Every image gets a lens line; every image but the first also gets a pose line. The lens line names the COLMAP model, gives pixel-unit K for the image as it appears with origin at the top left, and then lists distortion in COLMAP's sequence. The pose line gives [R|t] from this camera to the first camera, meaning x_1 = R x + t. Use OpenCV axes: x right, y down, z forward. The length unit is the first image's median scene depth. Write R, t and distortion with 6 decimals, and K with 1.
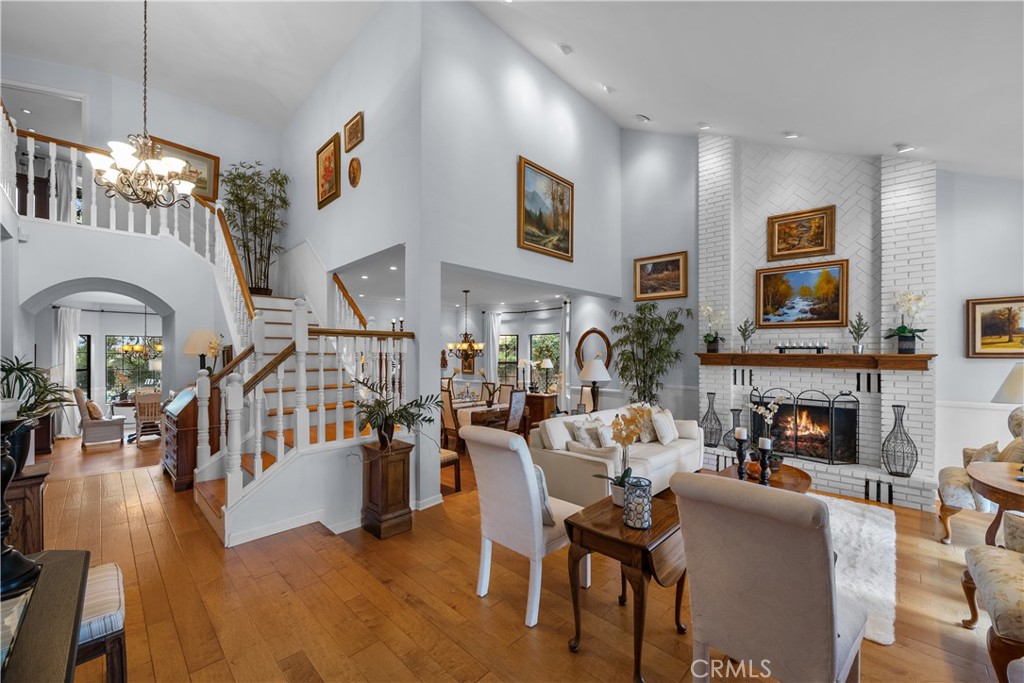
lens RADIAL K [[398.6, 0, 504.4], [0, 398.6, 350.6], [0, 0, 1]] dist [0.002505, -0.000314]
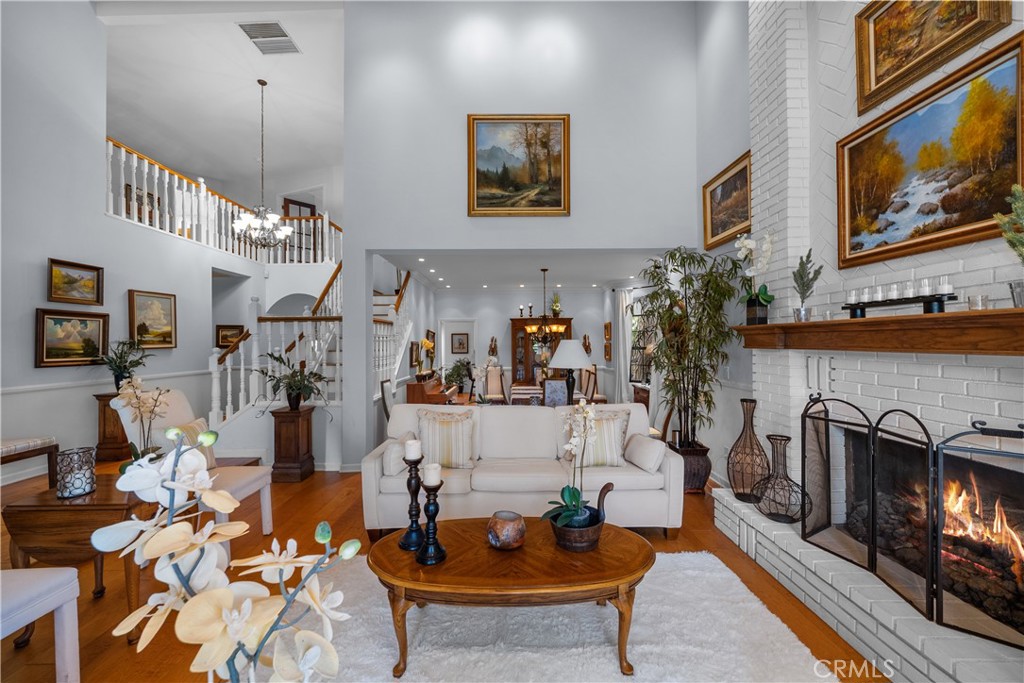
lens RADIAL K [[398.6, 0, 546.0], [0, 398.6, 340.8], [0, 0, 1]] dist [0.002505, -0.000314]
pose [[0.711695, -0.011002, -0.702402, 0.759700], [0.011102, 0.999929, -0.004414, 0.029060], [0.702401, -0.004657, 0.711767, 0.456753]]
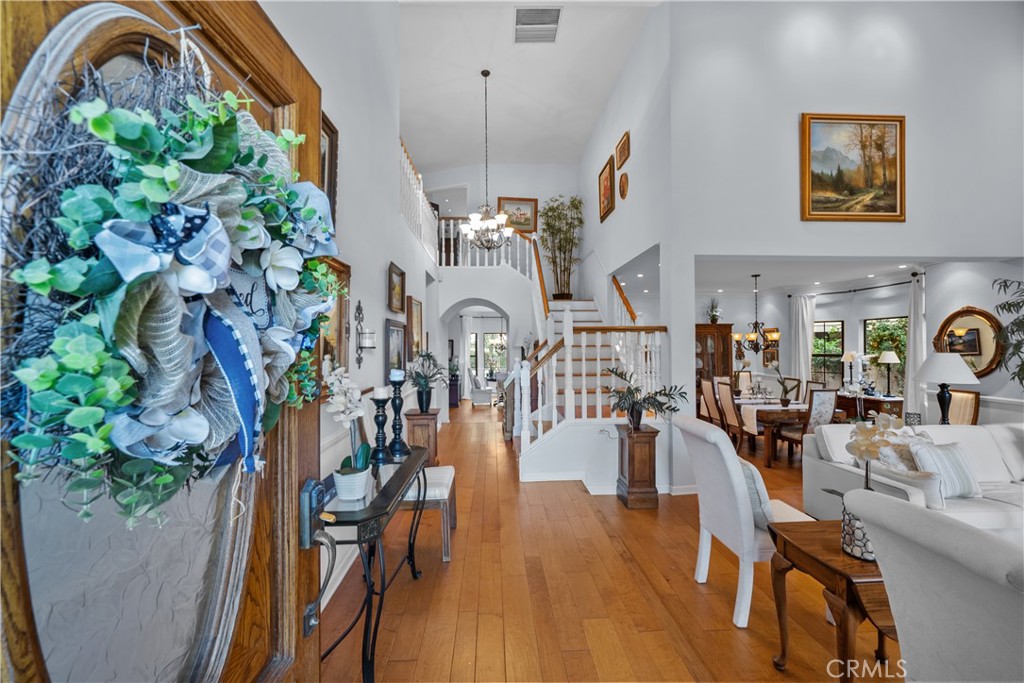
lens RADIAL K [[398.6, 0, 520.9], [0, 398.6, 339.4], [0, 0, 1]] dist [0.002505, -0.000314]
pose [[0.745285, -0.012948, -0.666621, 0.145987], [0.011215, 0.999913, -0.006883, -0.005724], [0.666652, -0.002346, 0.745365, -0.037717]]
